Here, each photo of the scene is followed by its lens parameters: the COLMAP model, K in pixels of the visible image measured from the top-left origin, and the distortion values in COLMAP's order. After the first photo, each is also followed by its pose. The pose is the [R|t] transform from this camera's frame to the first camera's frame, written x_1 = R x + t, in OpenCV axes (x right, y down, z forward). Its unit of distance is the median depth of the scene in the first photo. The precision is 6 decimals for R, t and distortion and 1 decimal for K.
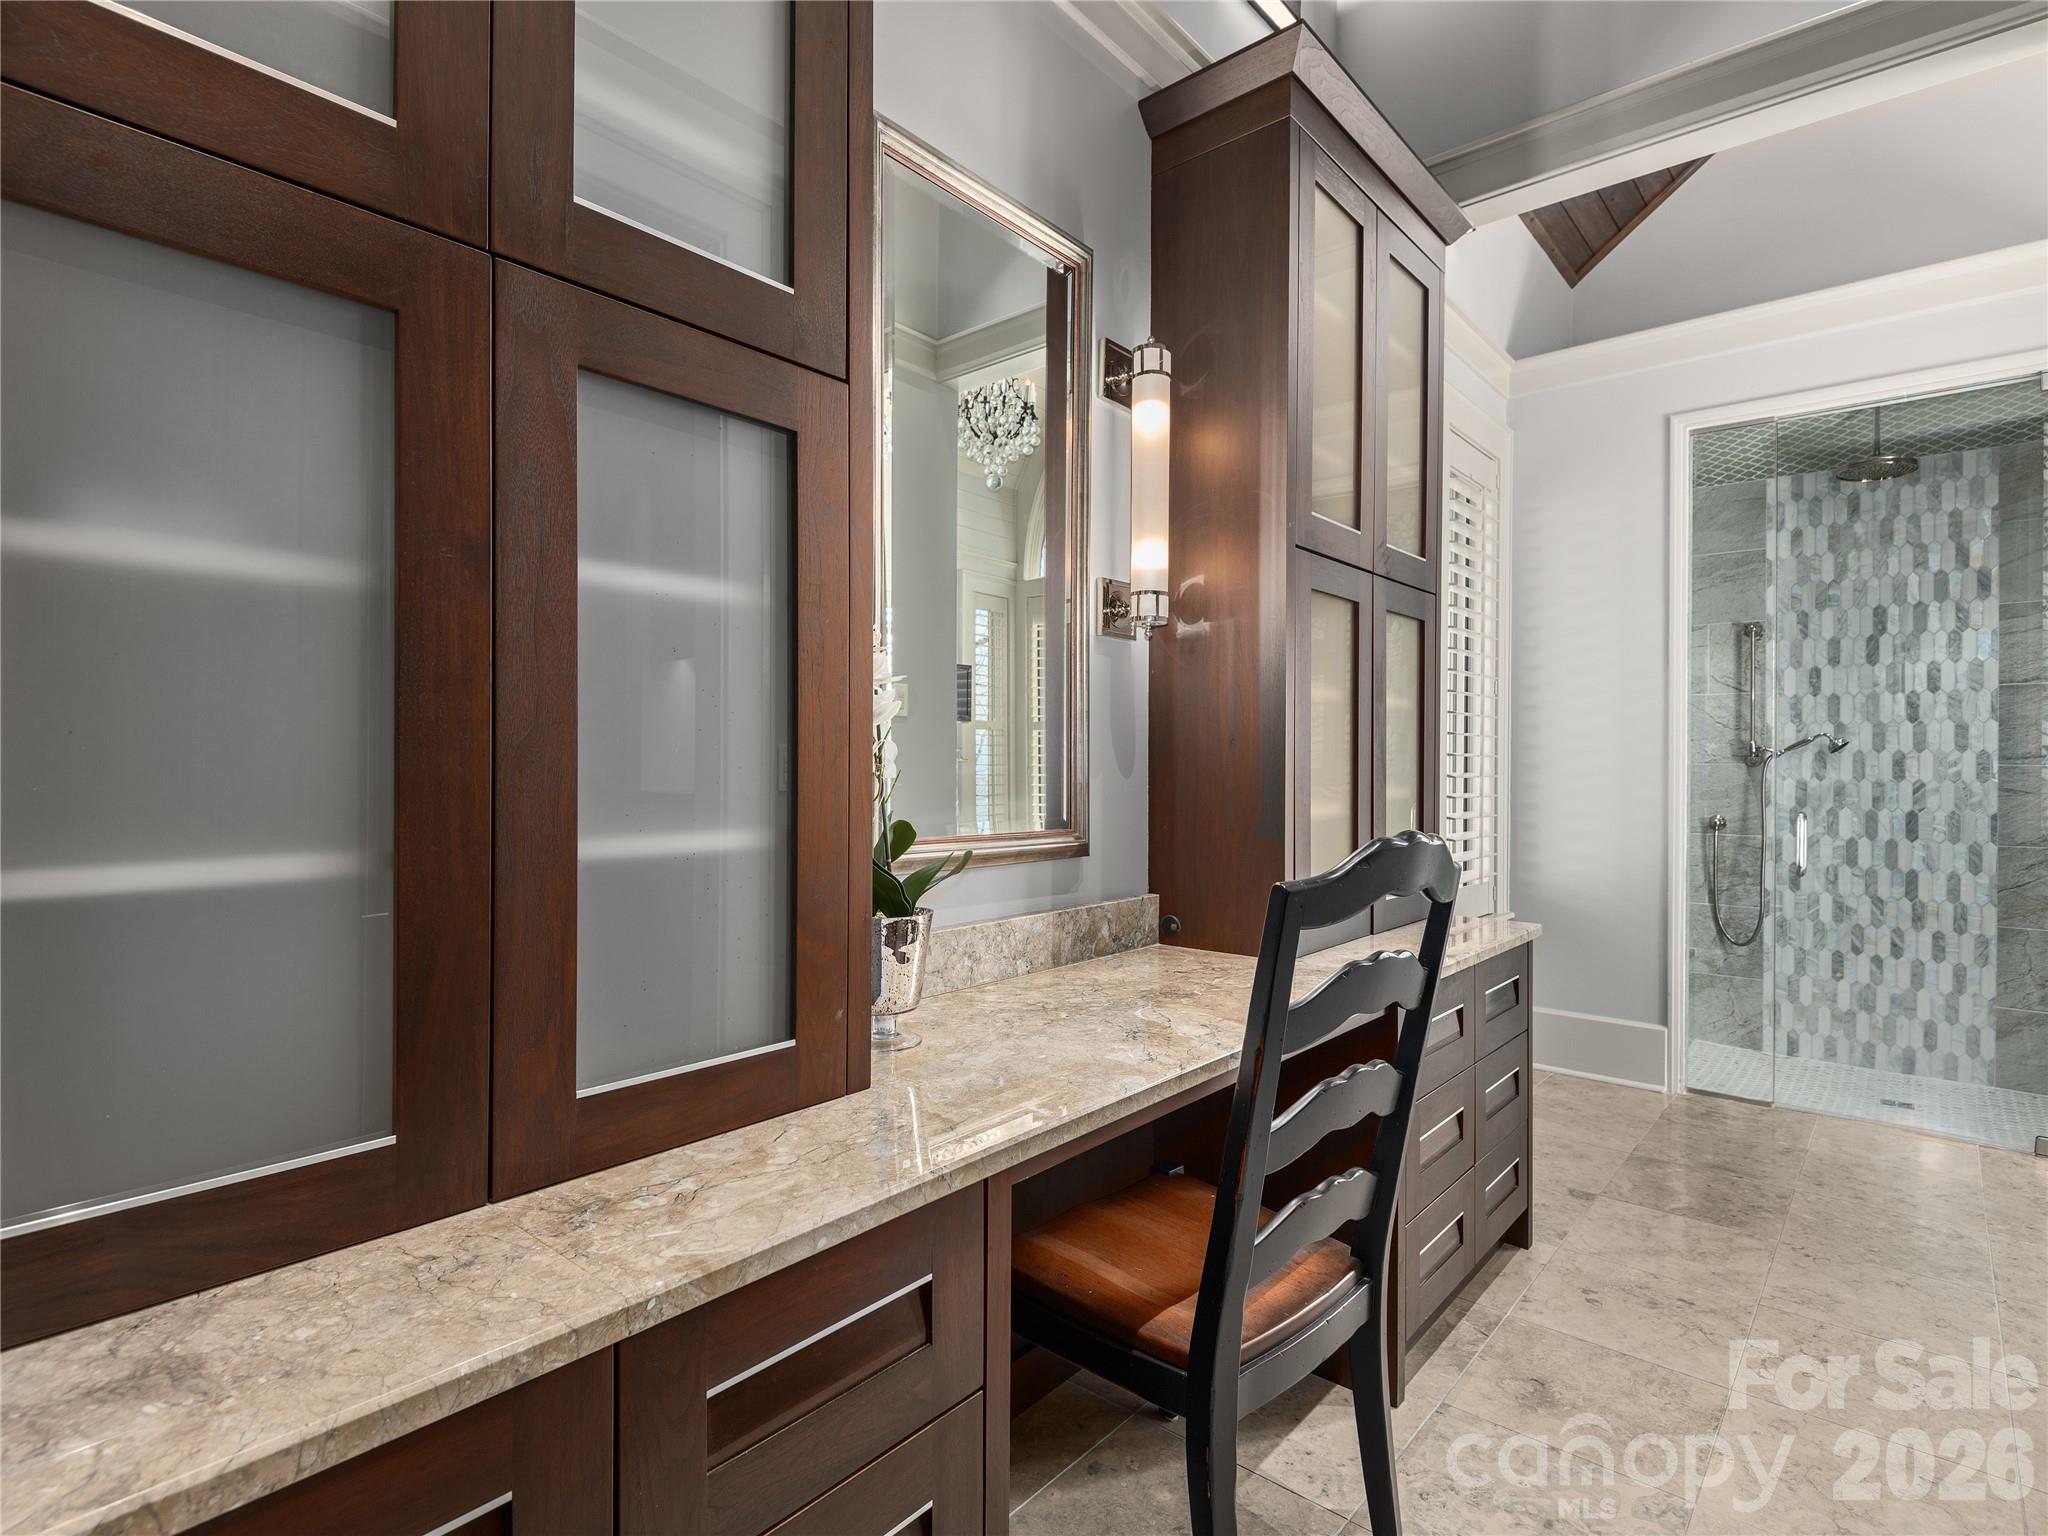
lens RADIAL K [[1031.6, 0, 1025.3], [0, 1031.6, 766.6], [0, 0, 1]] dist [0.023878, -0.014632]
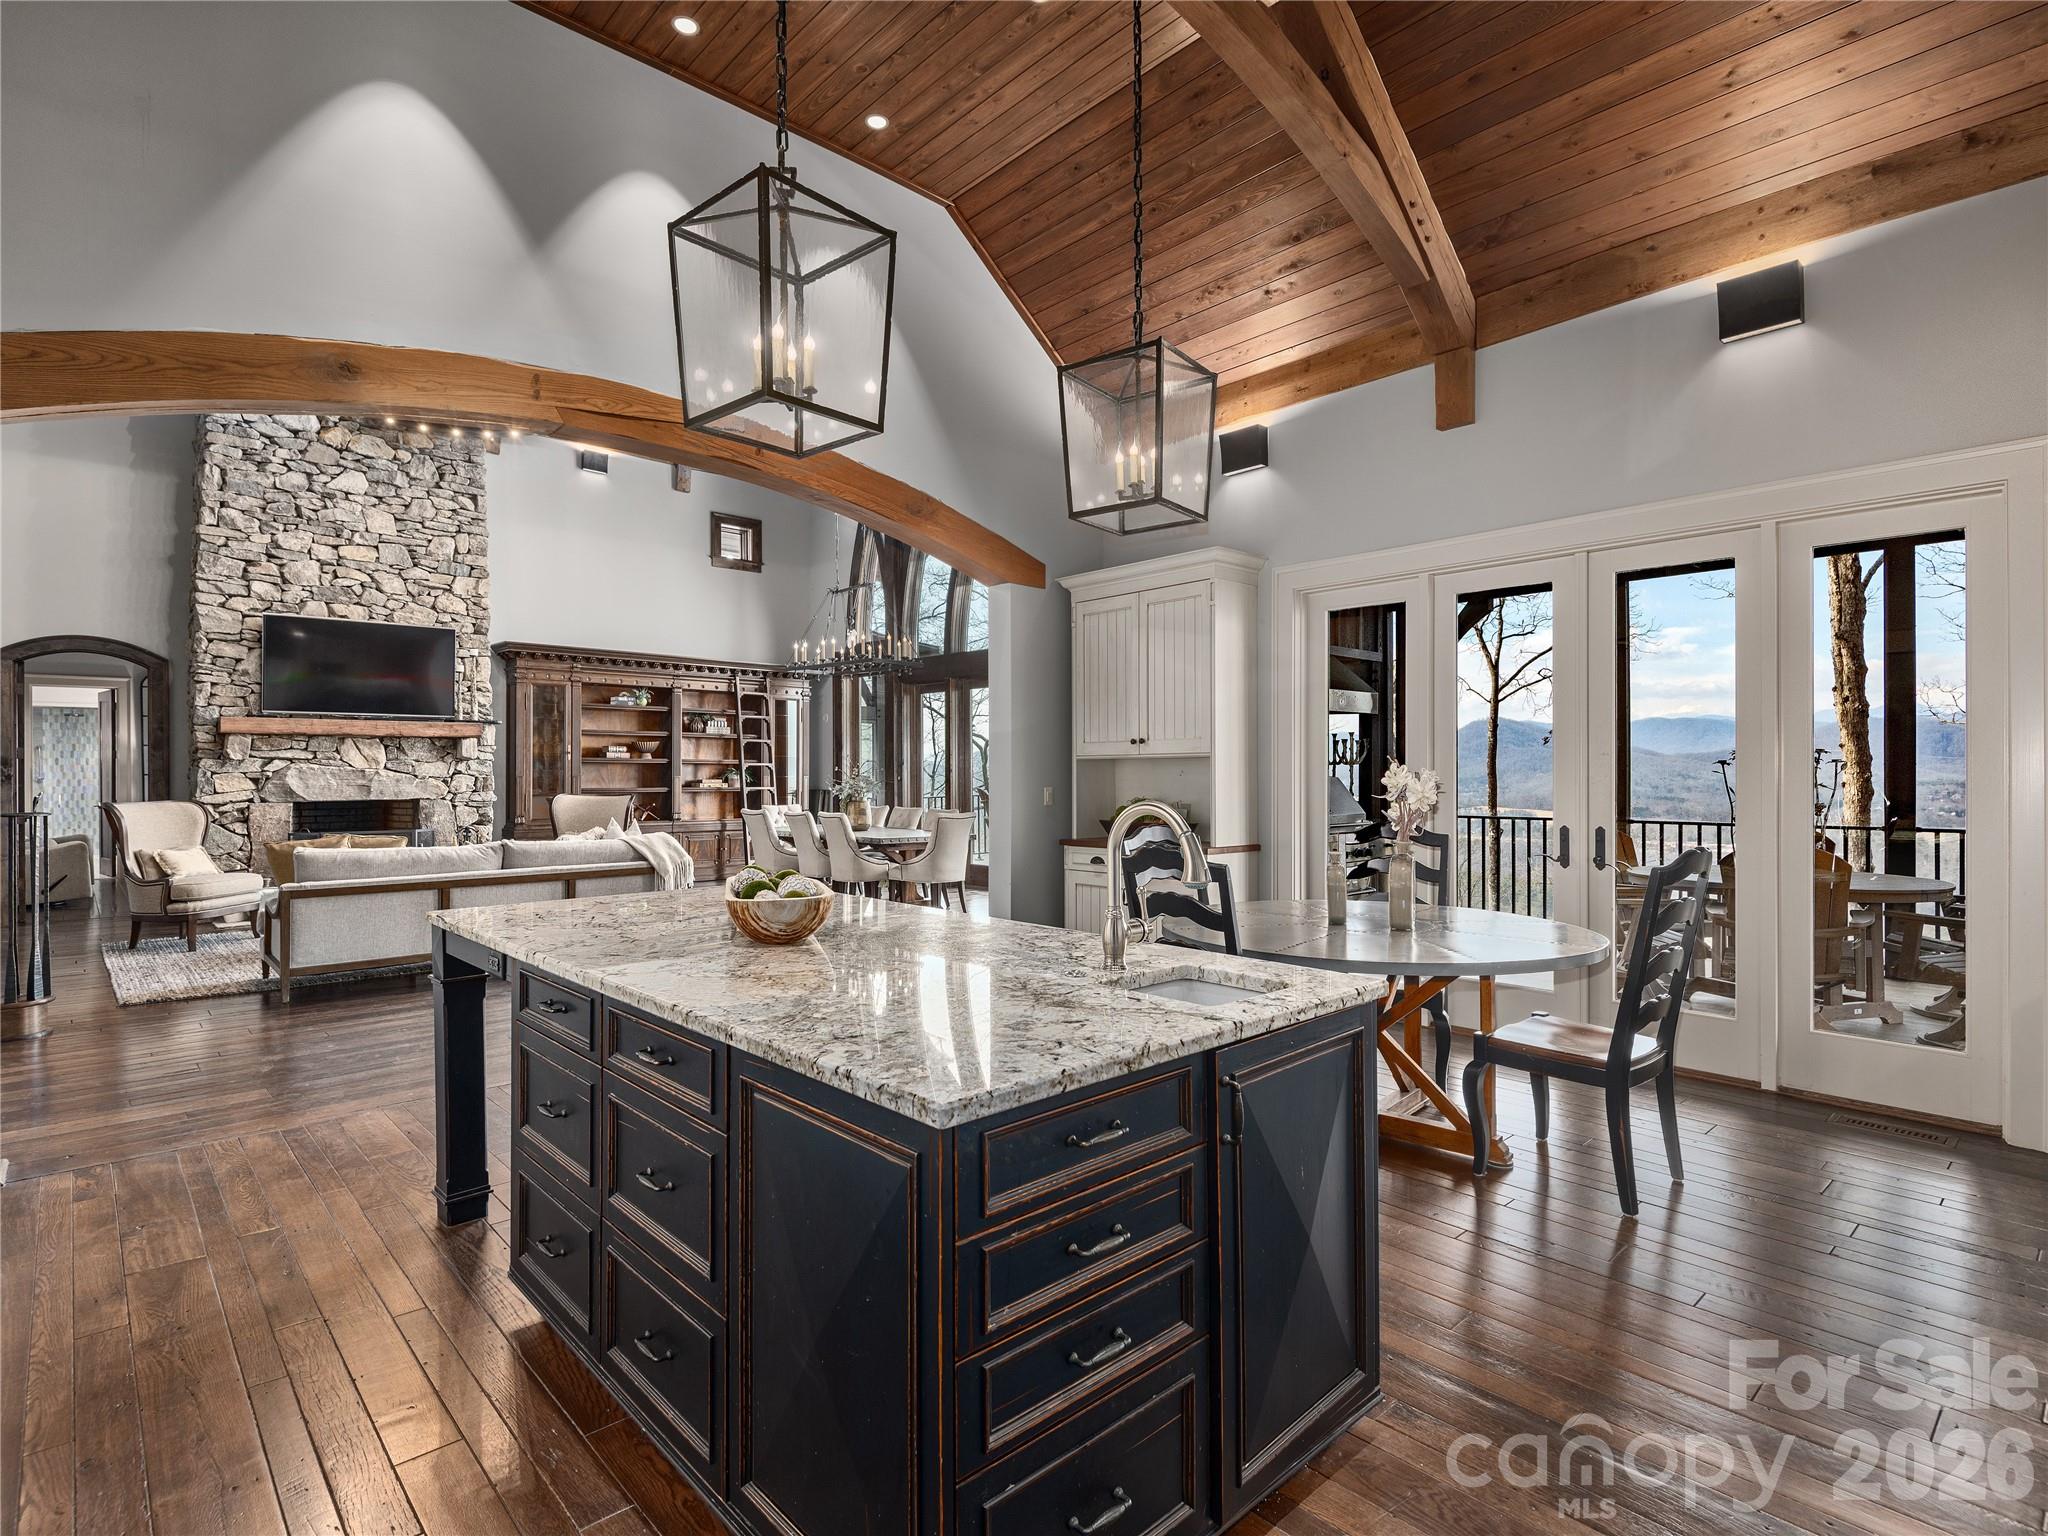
lens RADIAL K [[1031.6, 0, 1022.8], [0, 1031.6, 769.3], [0, 0, 1]] dist [0.023878, -0.014632]
pose [[0.110088, -0.004571, 0.993911, -2.831780], [0.008683, 0.999956, 0.003637, -0.034936], [-0.993884, 0.008230, 0.110122, -3.150563]]
